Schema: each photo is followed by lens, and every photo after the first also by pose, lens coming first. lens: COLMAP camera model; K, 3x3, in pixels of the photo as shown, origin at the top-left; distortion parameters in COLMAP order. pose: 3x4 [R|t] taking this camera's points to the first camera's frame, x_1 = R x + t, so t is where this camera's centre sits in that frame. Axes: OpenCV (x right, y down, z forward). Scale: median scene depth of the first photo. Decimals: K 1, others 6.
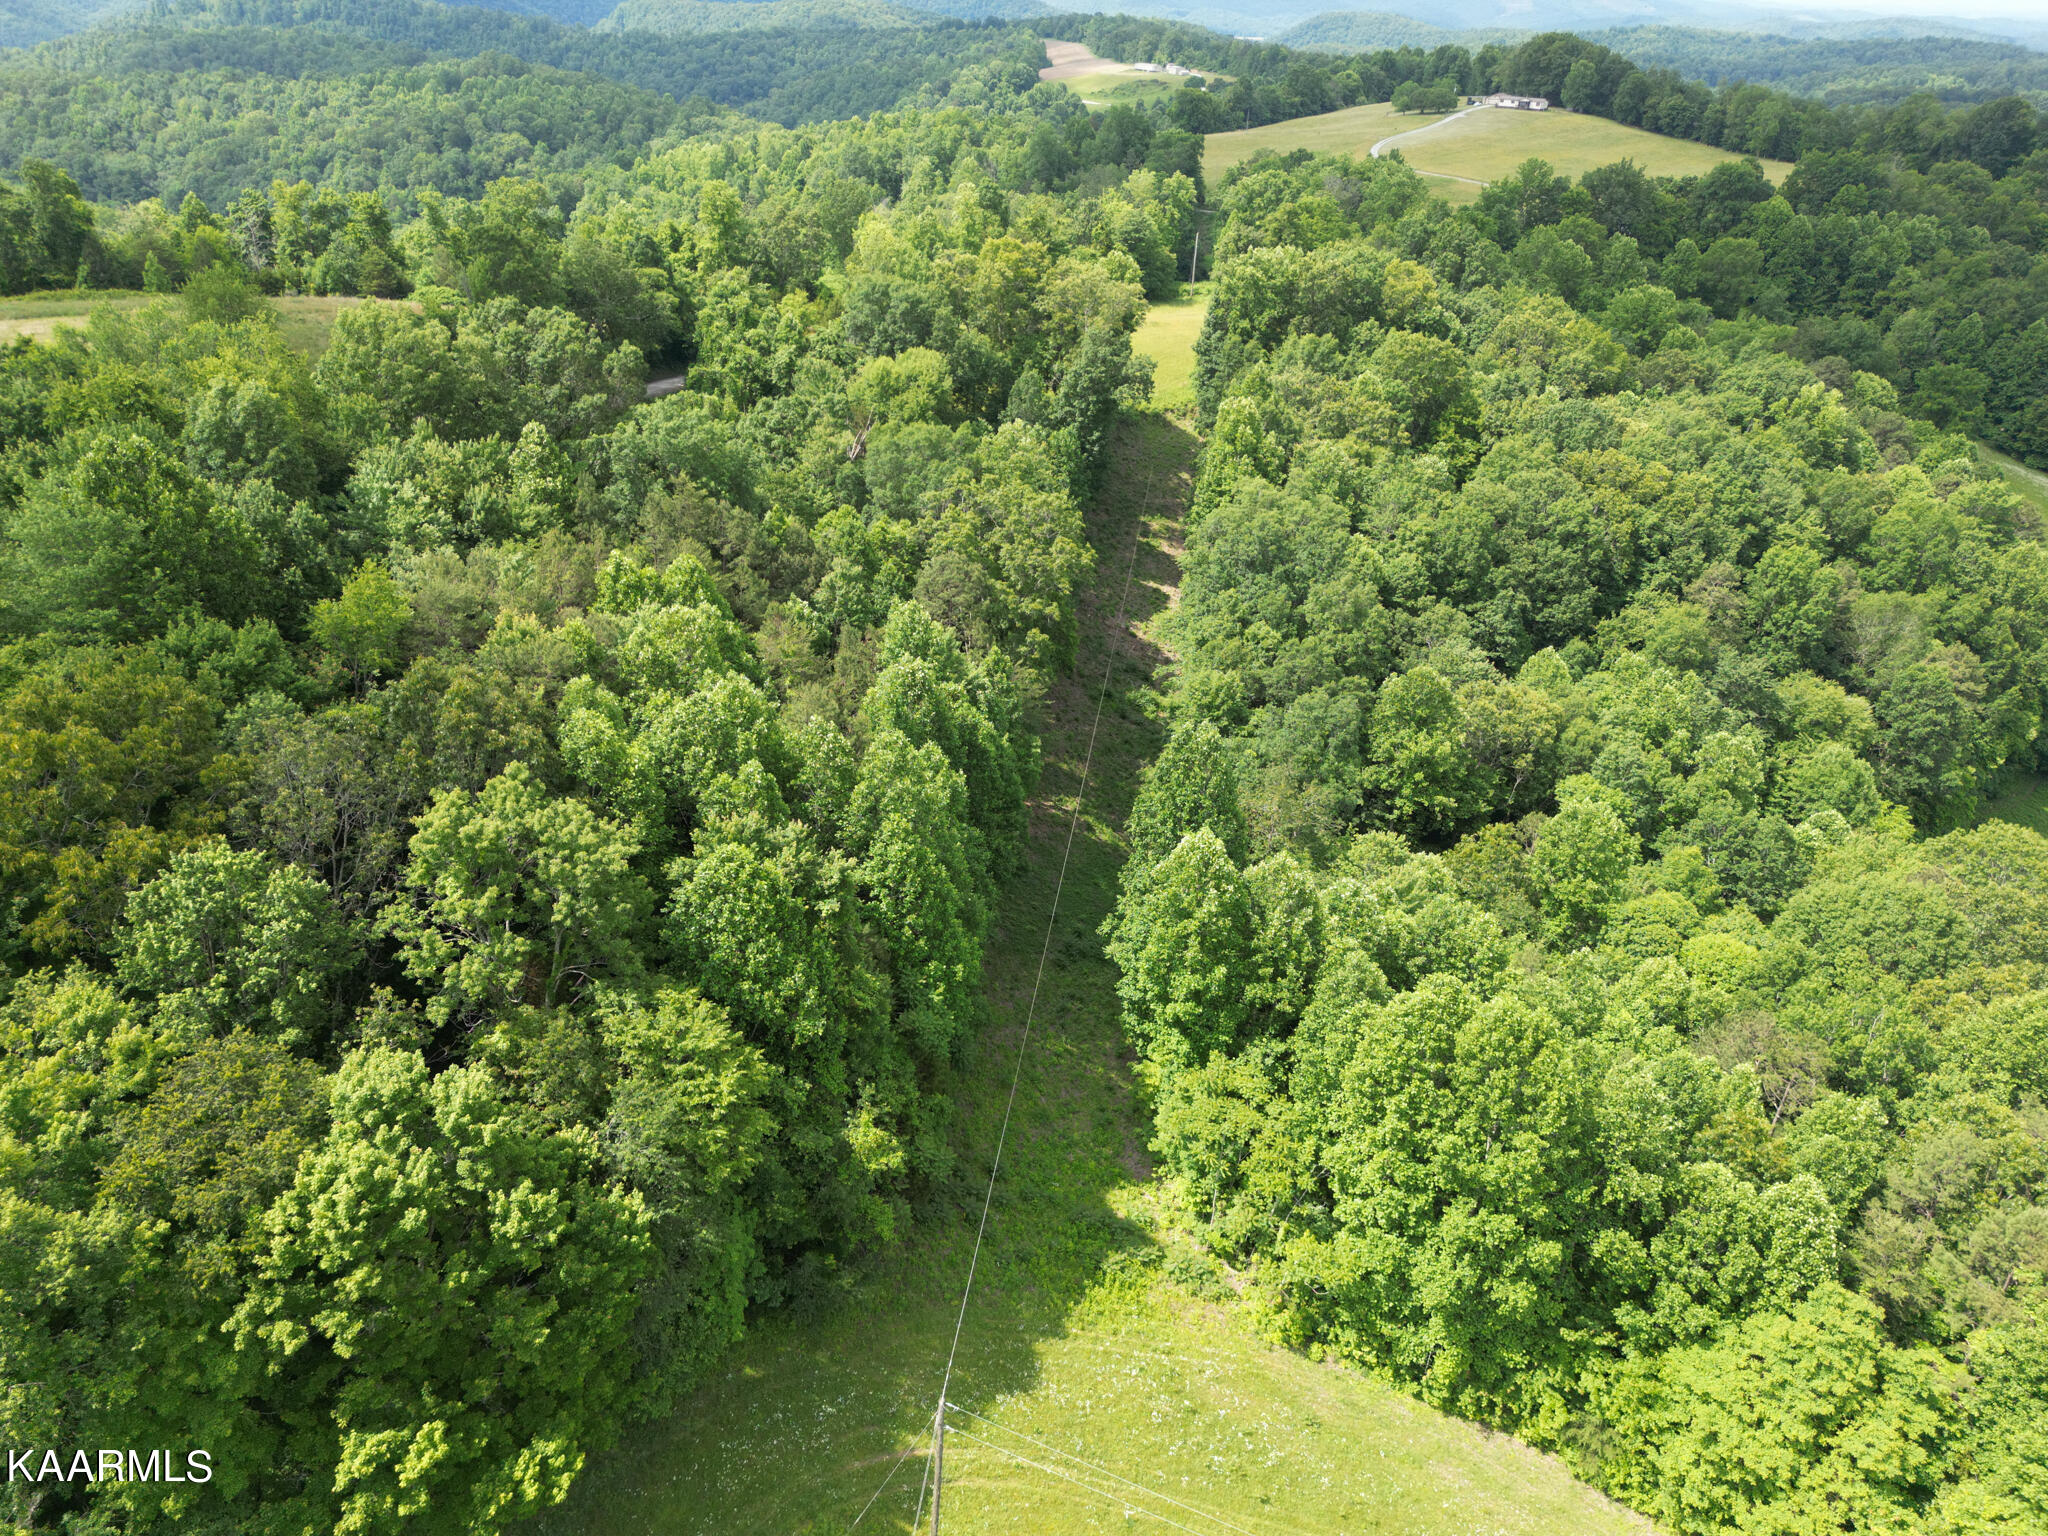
lens RADIAL K [[1438.5, 0, 1031.4], [0, 1438.5, 772.6], [0, 0, 1]] dist [0.067787, -0.061357]
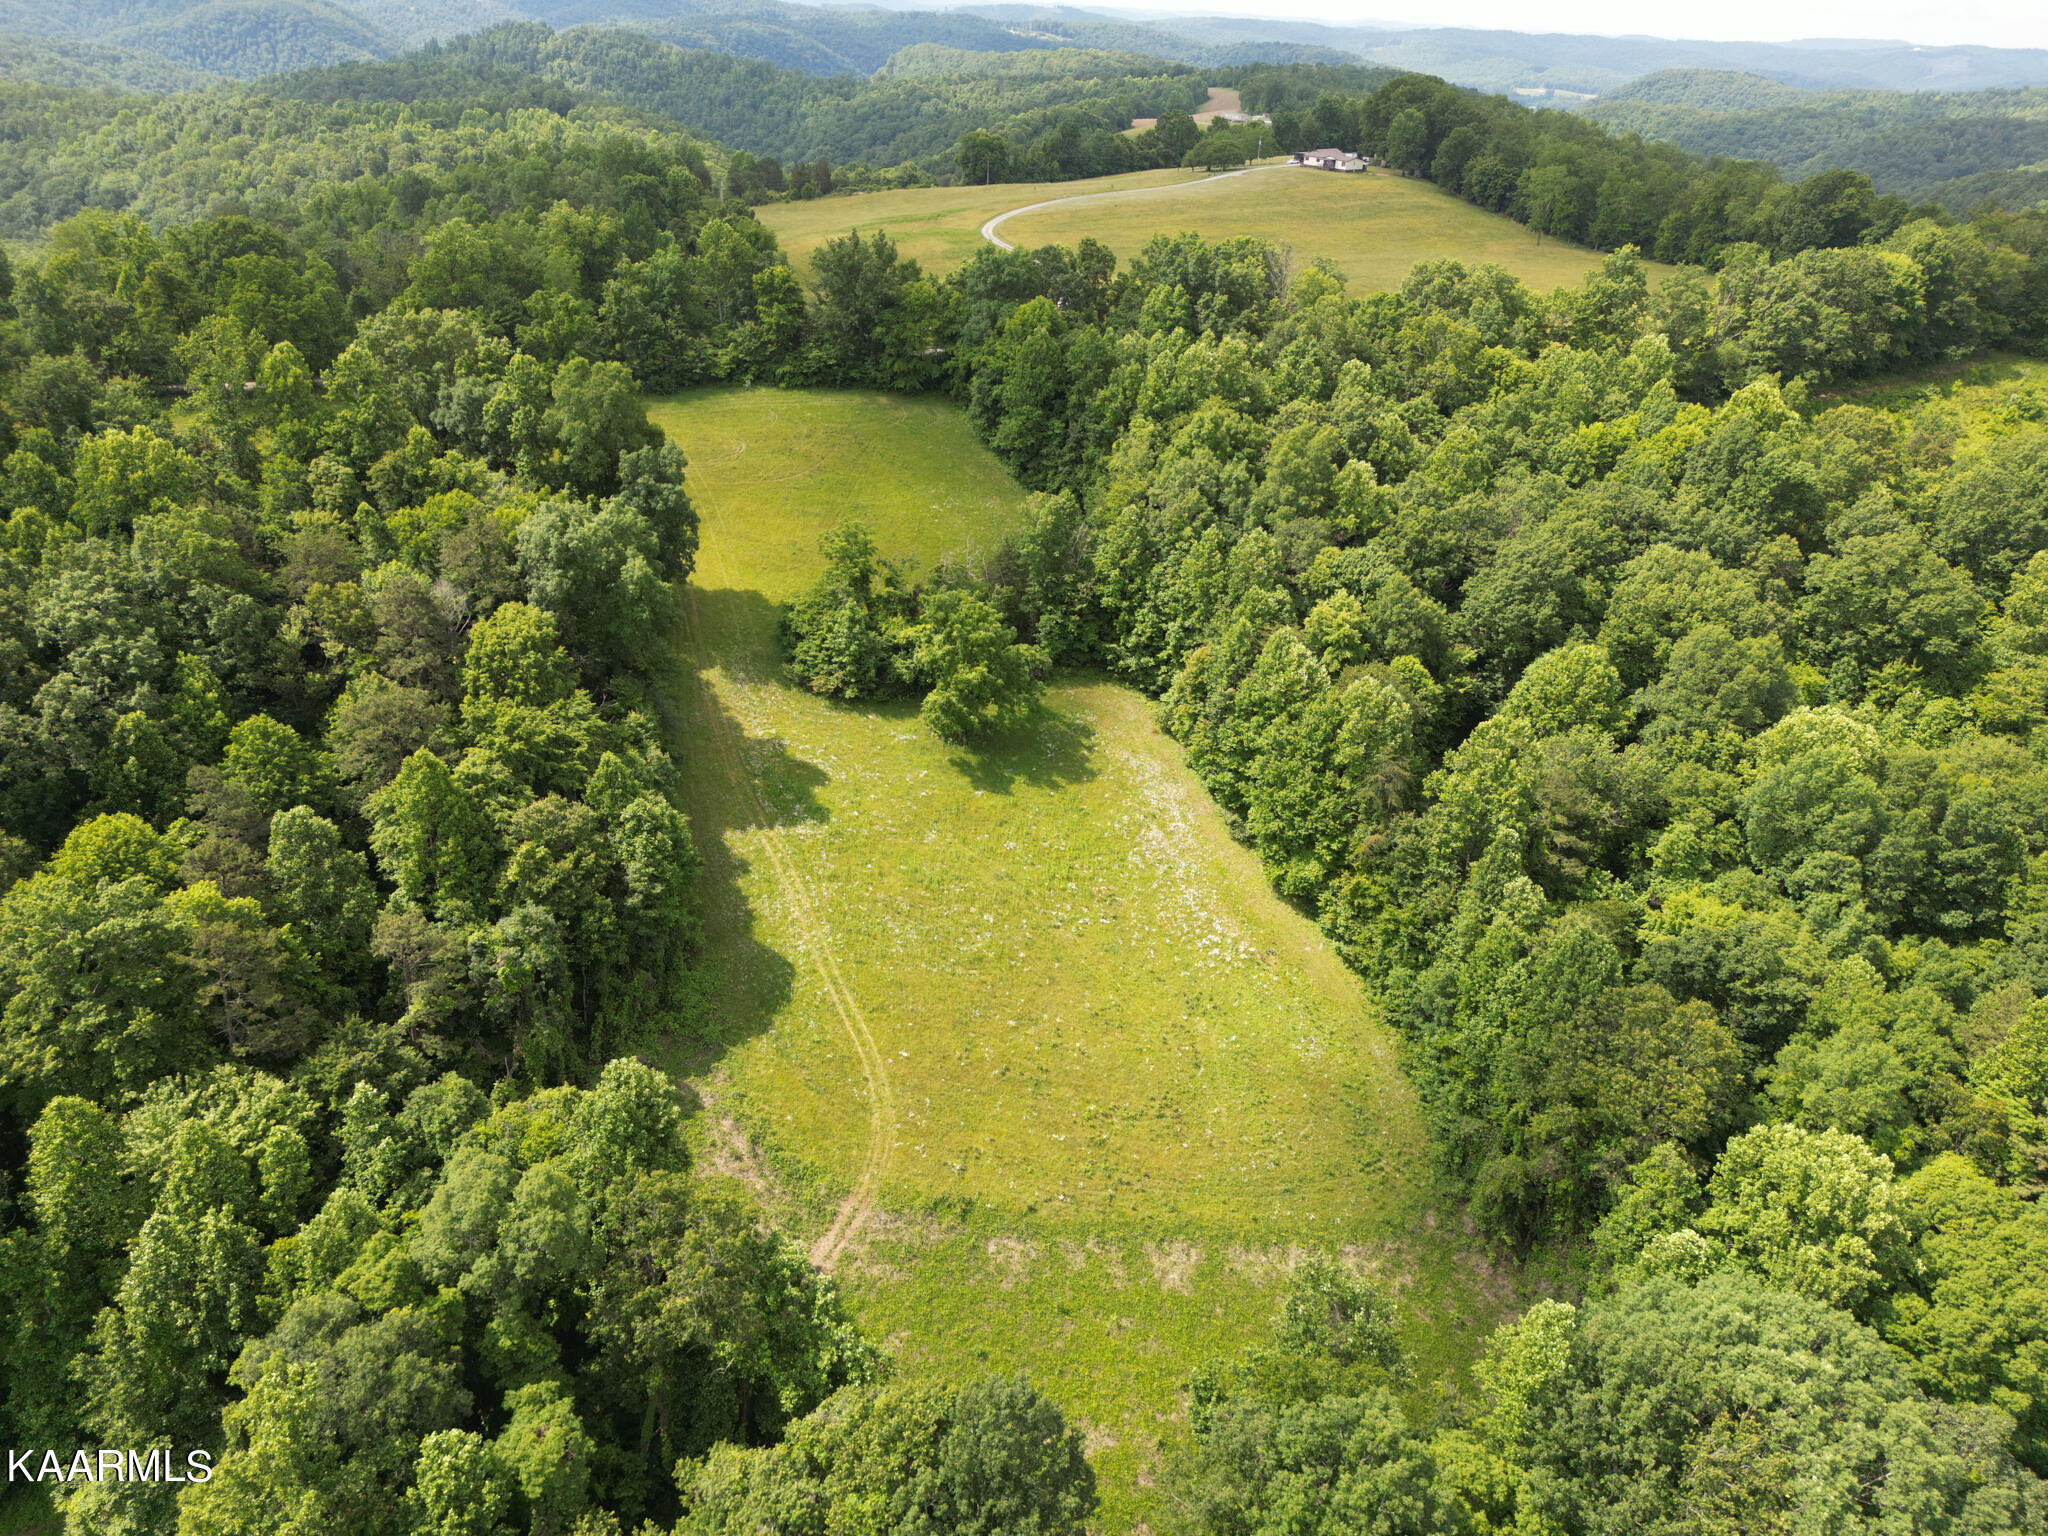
lens RADIAL K [[1438.5, 0, 1025.6], [0, 1438.5, 769.1], [0, 0, 1]] dist [0.067787, -0.061357]
pose [[0.967543, 0.114291, -0.225386, 1.354152], [-0.122059, 0.992305, -0.020787, -0.336095], [0.221276, 0.047622, 0.974048, 0.742429]]
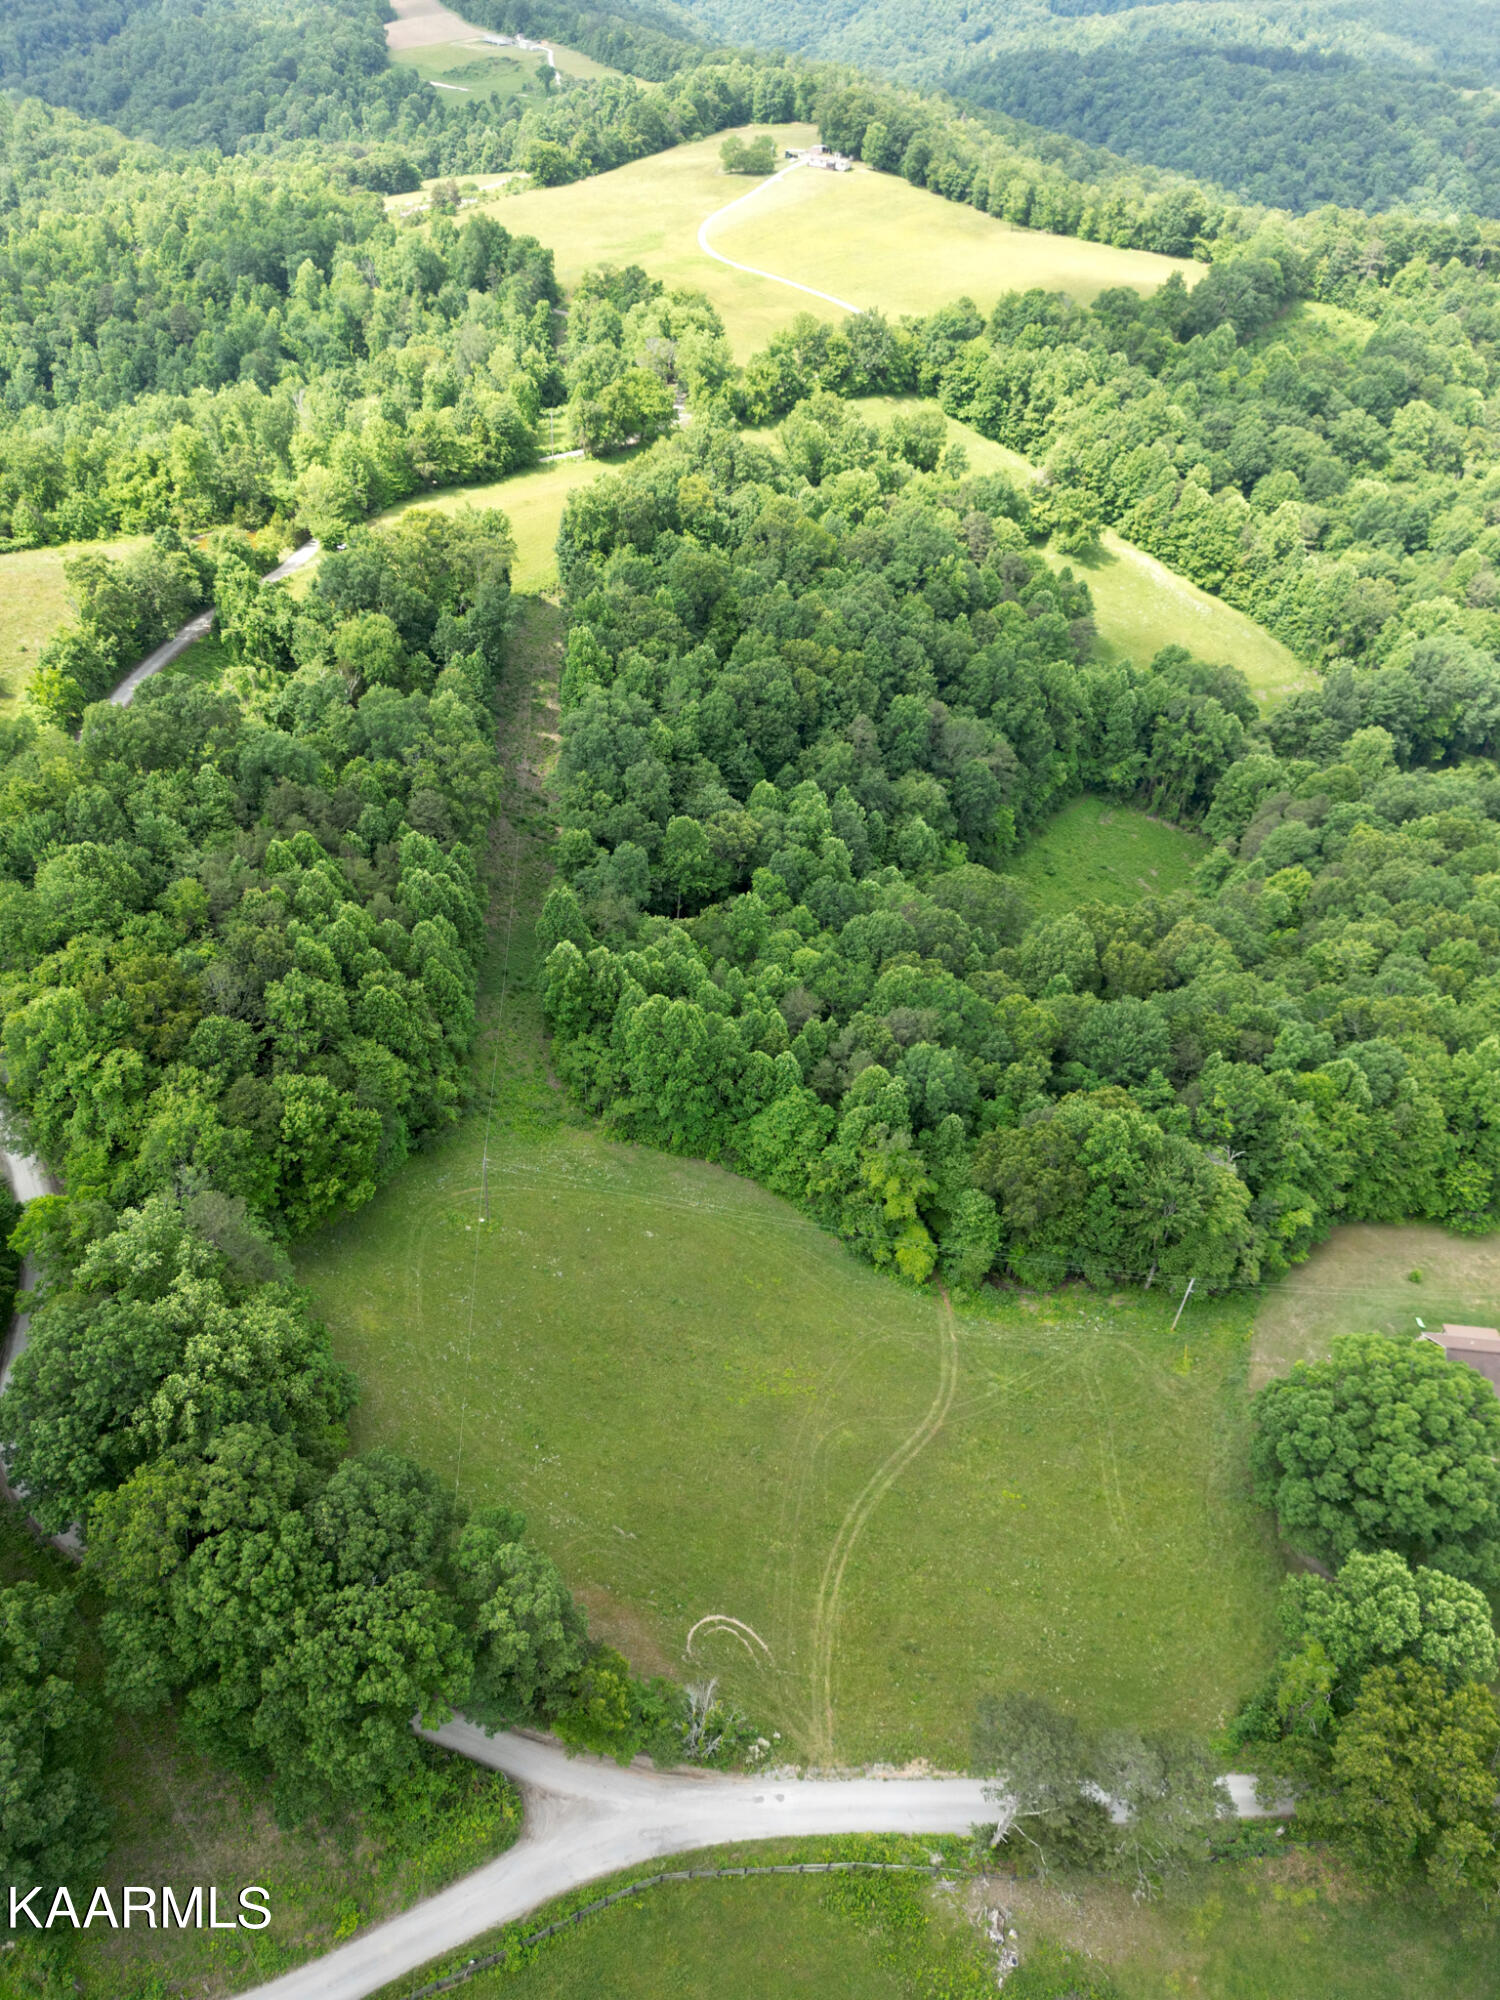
lens RADIAL K [[1404.8, 0, 746.4], [0, 1404.8, 1012.5], [0, 0, 1]] dist [0.067787, -0.061357]
pose [[0.978163, -0.126183, 0.165151, 0.009196], [0.090851, 0.974264, 0.206291, -0.155487], [-0.186931, -0.186782, 0.964453, -0.679545]]
